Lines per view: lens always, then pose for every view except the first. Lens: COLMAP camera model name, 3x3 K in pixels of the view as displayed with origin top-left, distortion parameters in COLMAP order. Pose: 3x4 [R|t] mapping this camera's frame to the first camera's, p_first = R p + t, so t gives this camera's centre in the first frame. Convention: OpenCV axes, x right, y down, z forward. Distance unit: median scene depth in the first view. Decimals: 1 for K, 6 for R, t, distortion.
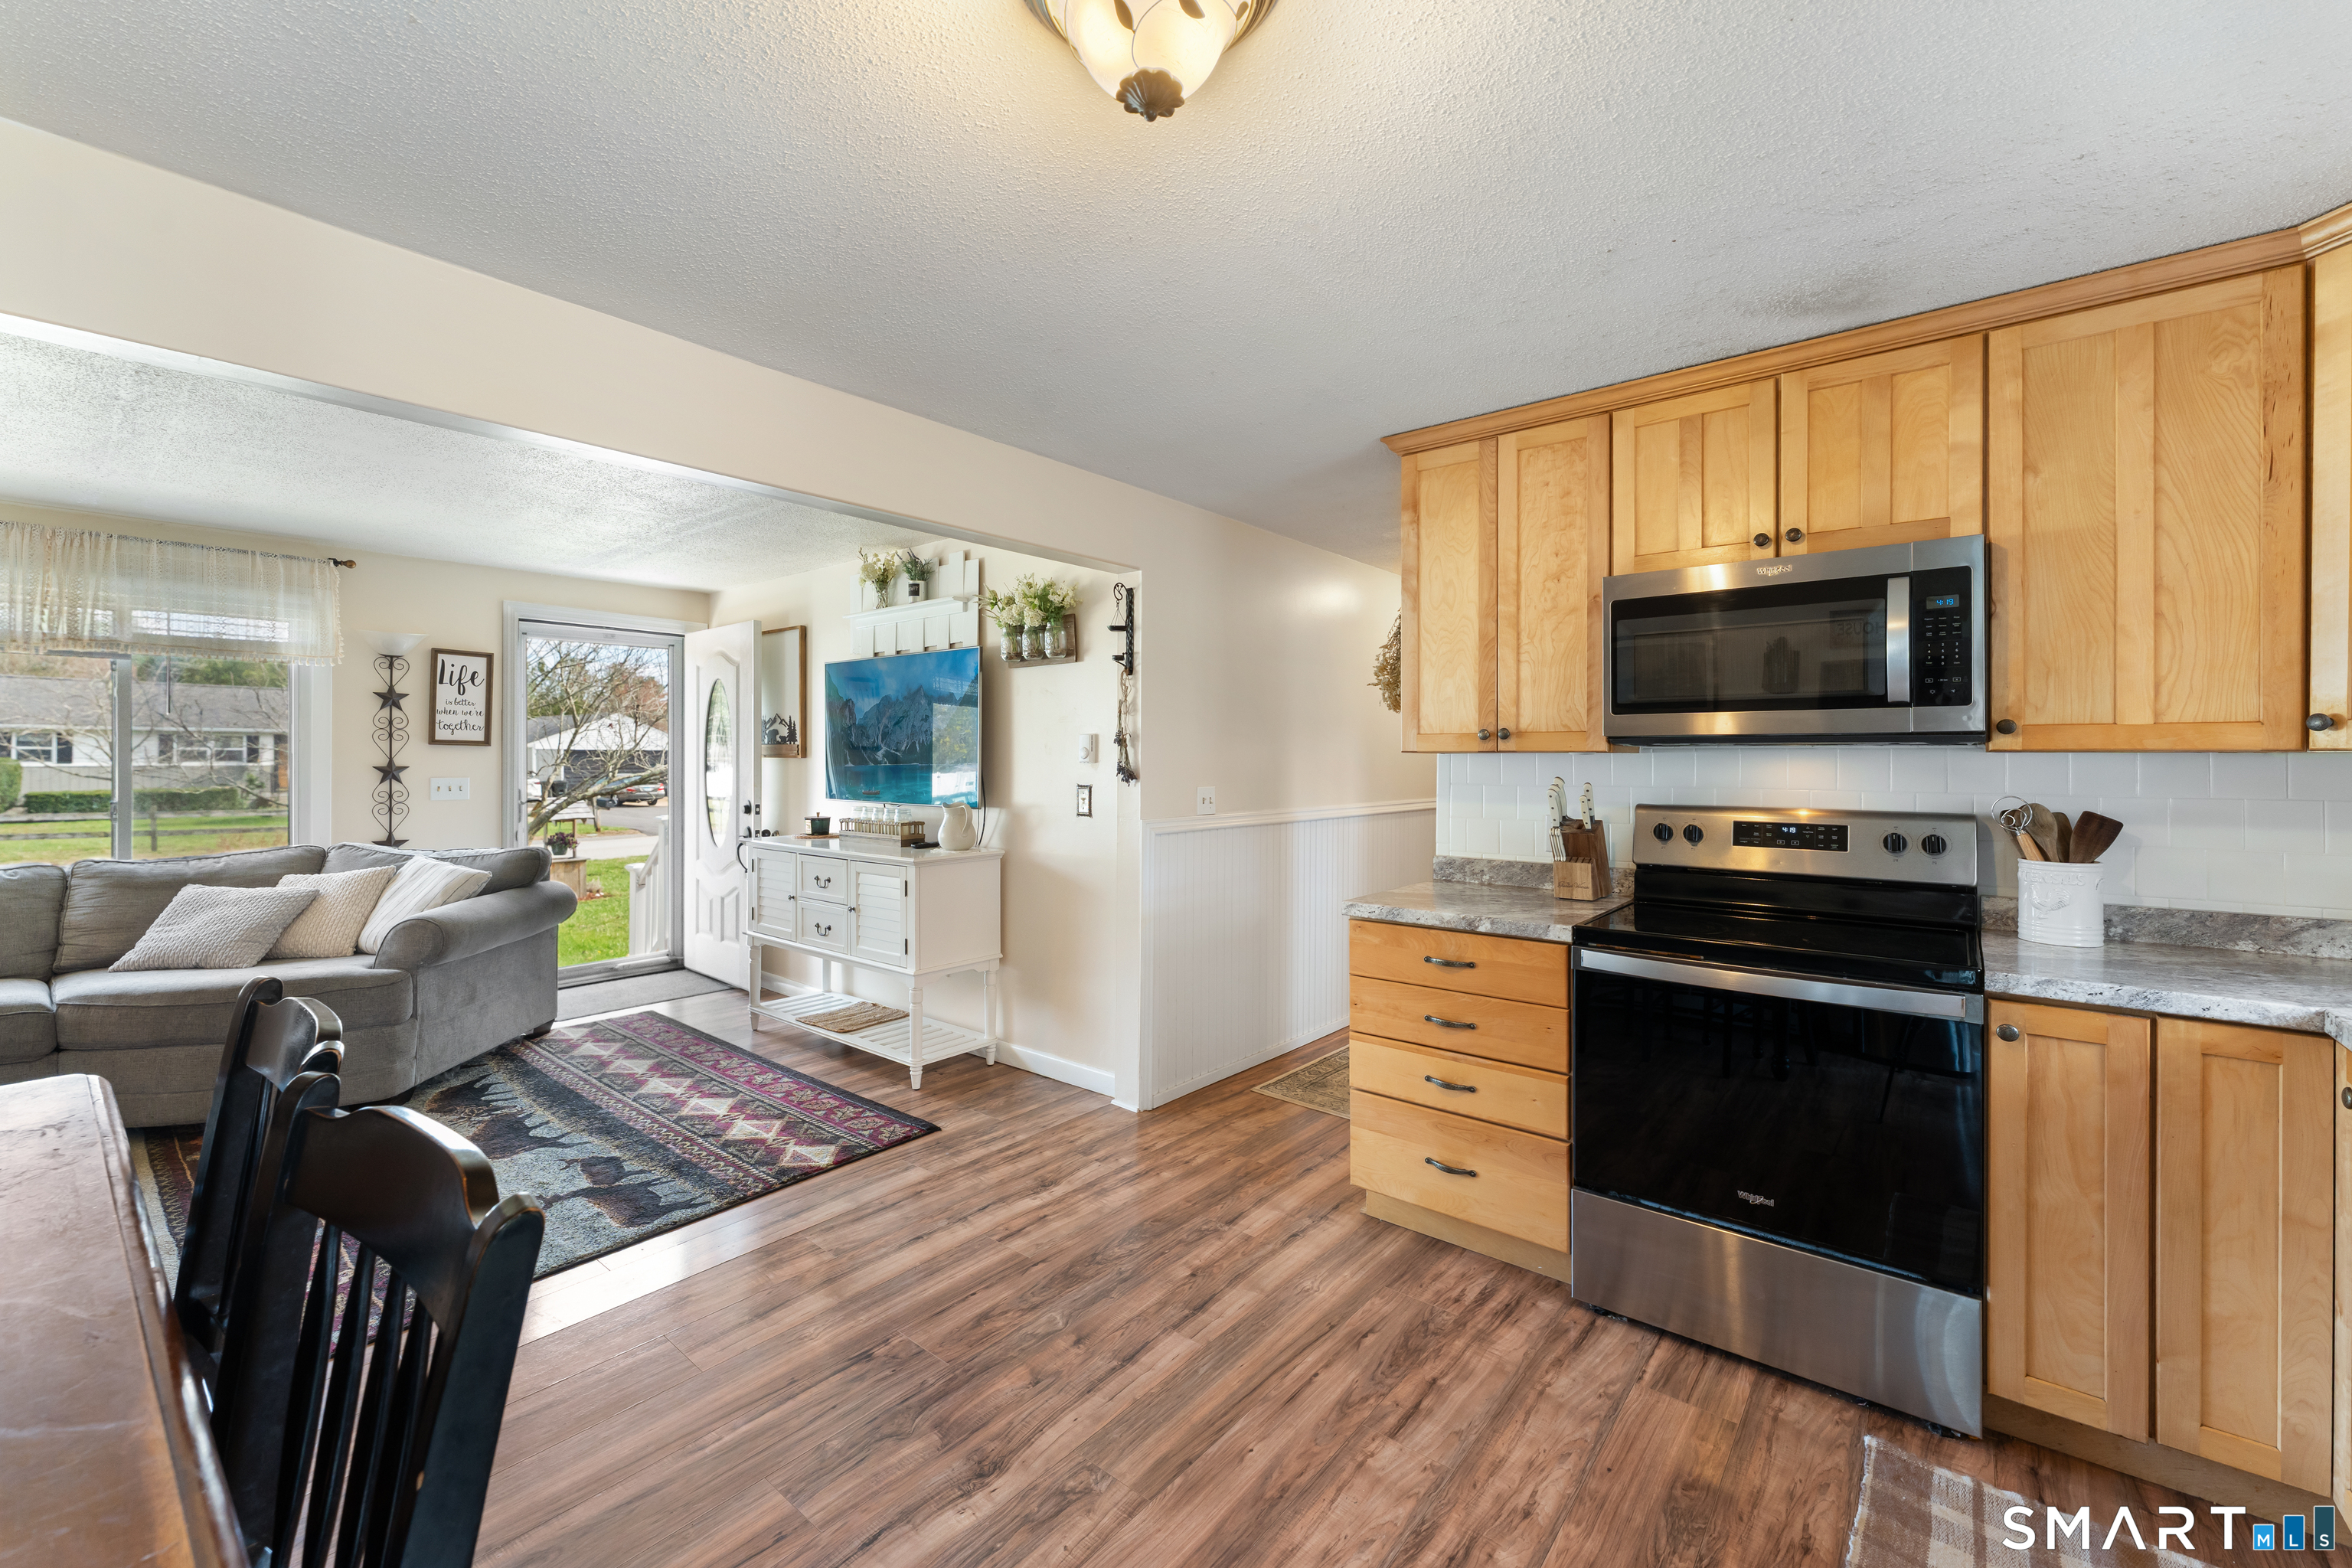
lens RADIAL K [[950.1, 0, 1186.0], [0, 950.1, 761.4], [0, 0, 1]] dist [0.000282, -0.000290]
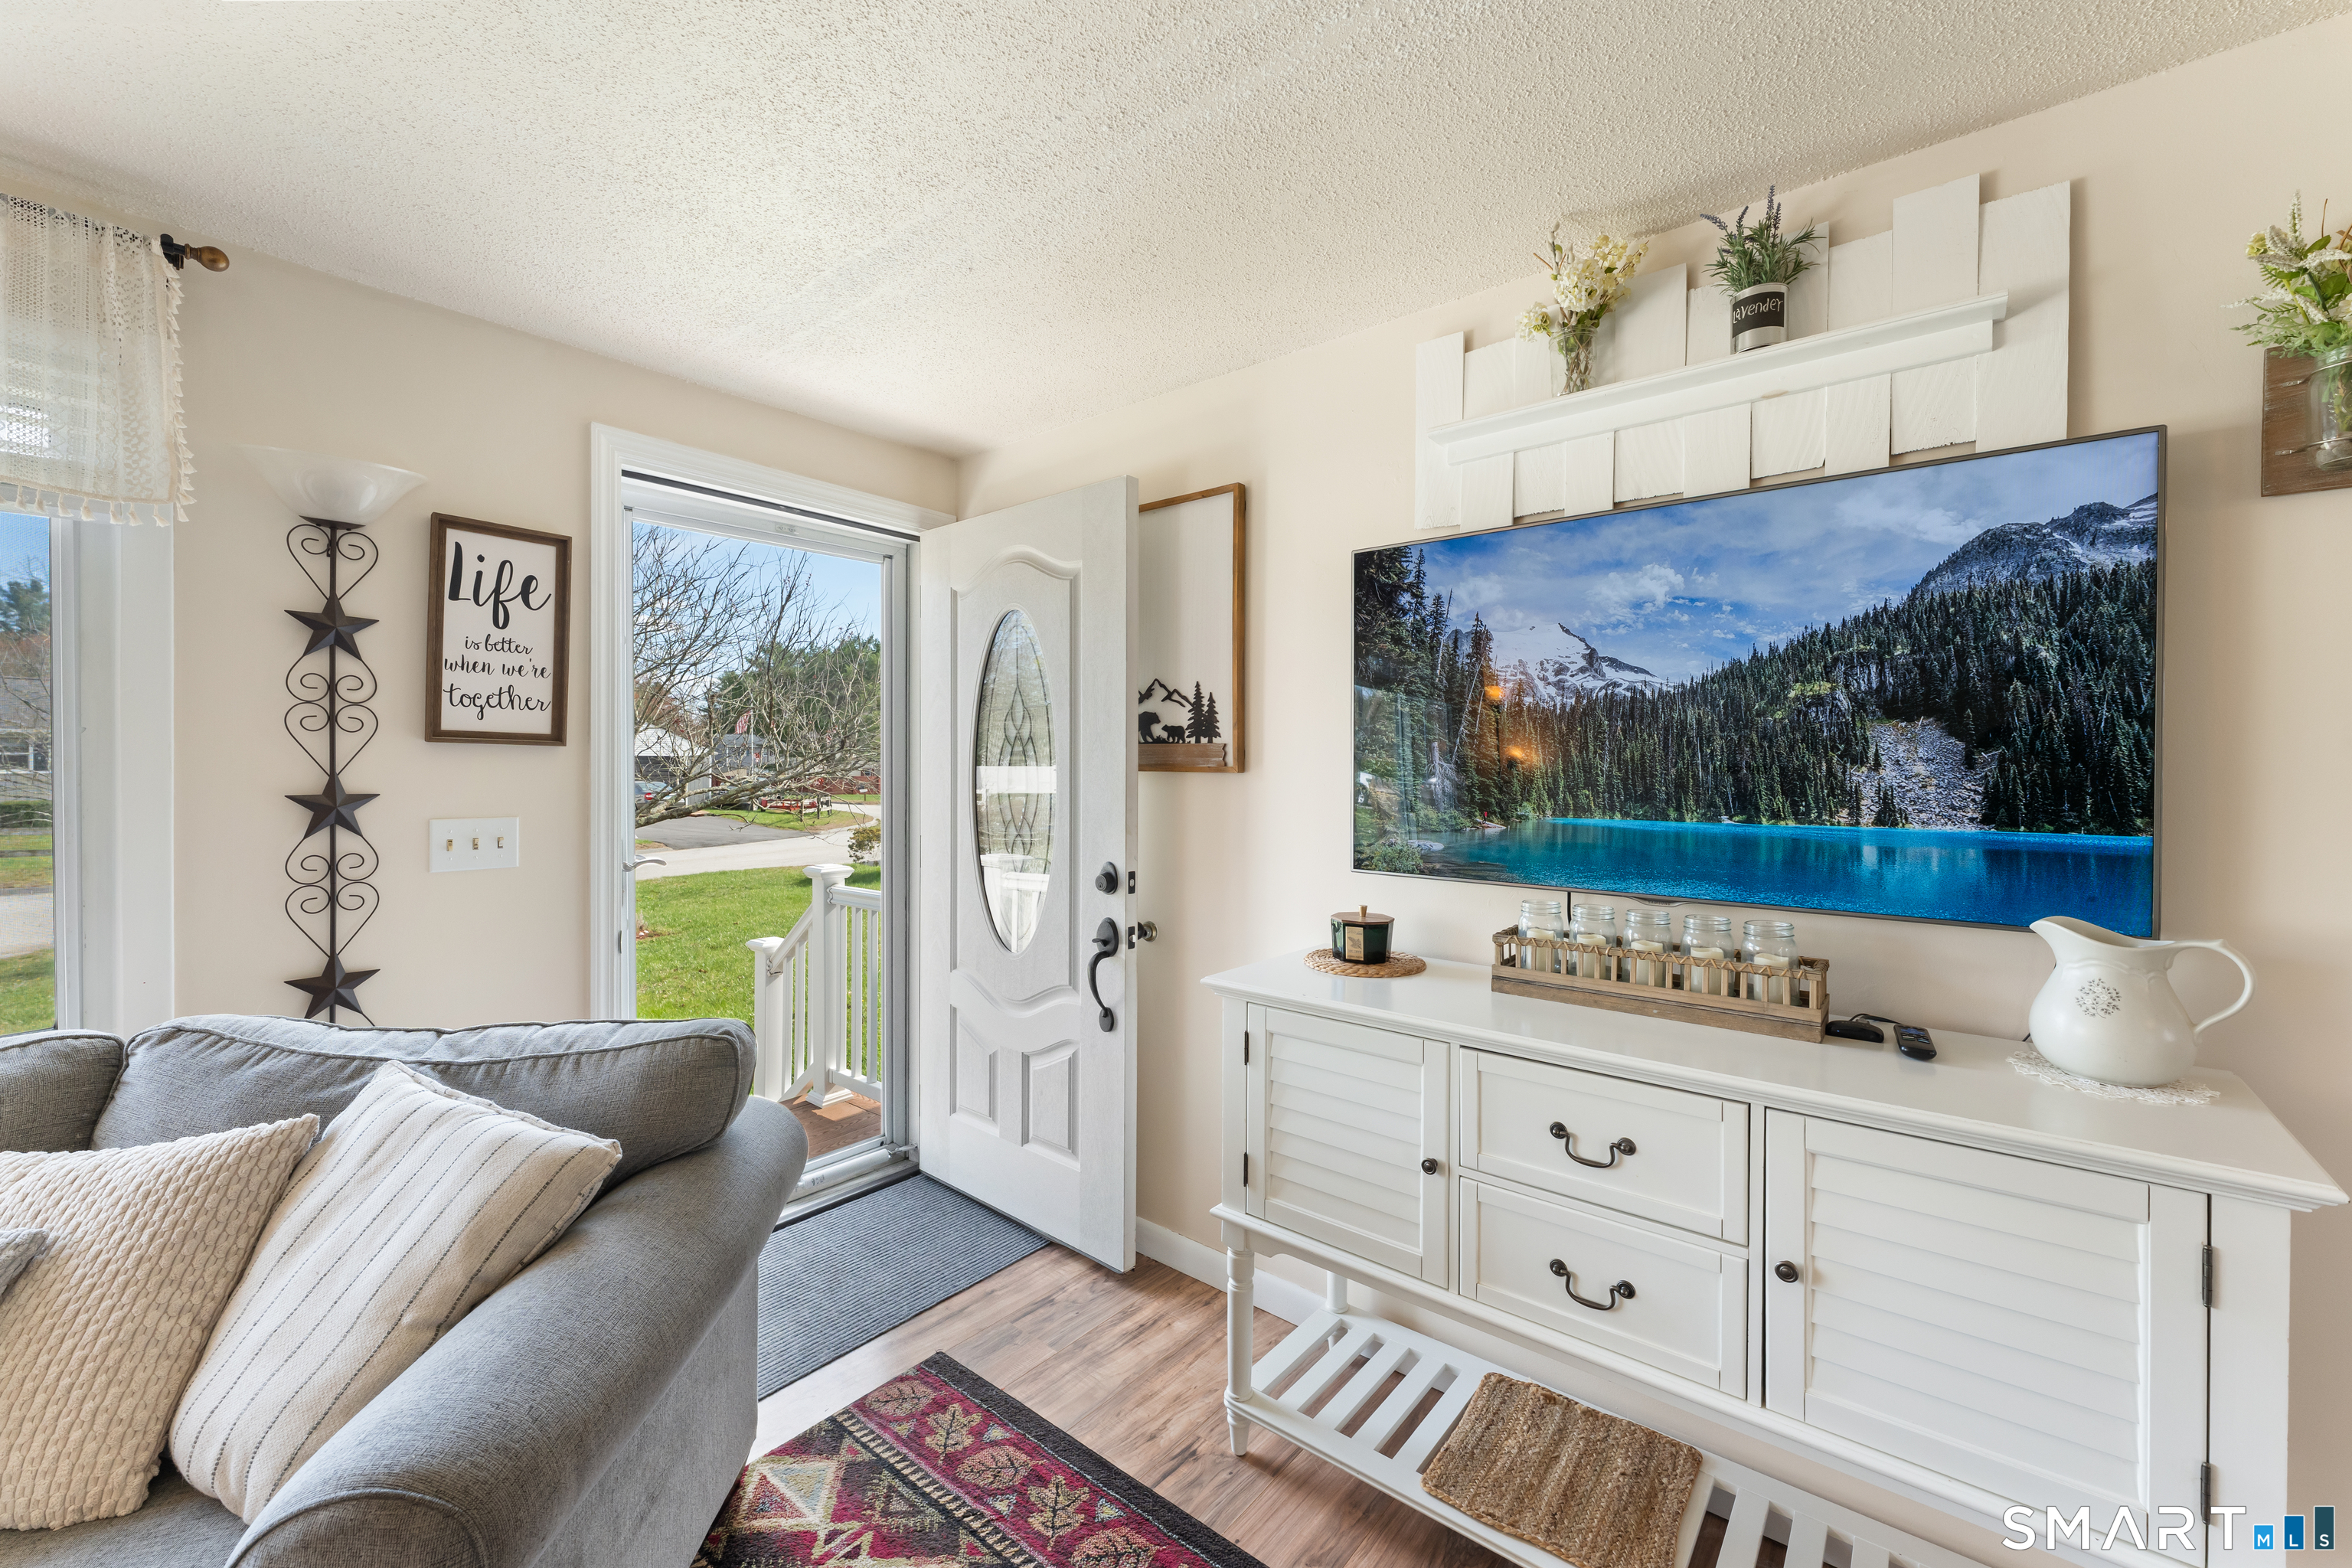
lens RADIAL K [[950.1, 0, 1189.7], [0, 950.1, 774.8], [0, 0, 1]] dist [0.000282, -0.000290]
pose [[0.999992, 0.000767, -0.003902, -0.459206], [-0.000743, 0.999981, 0.006066, -0.005932], [0.003907, -0.006063, 0.999974, 0.583417]]
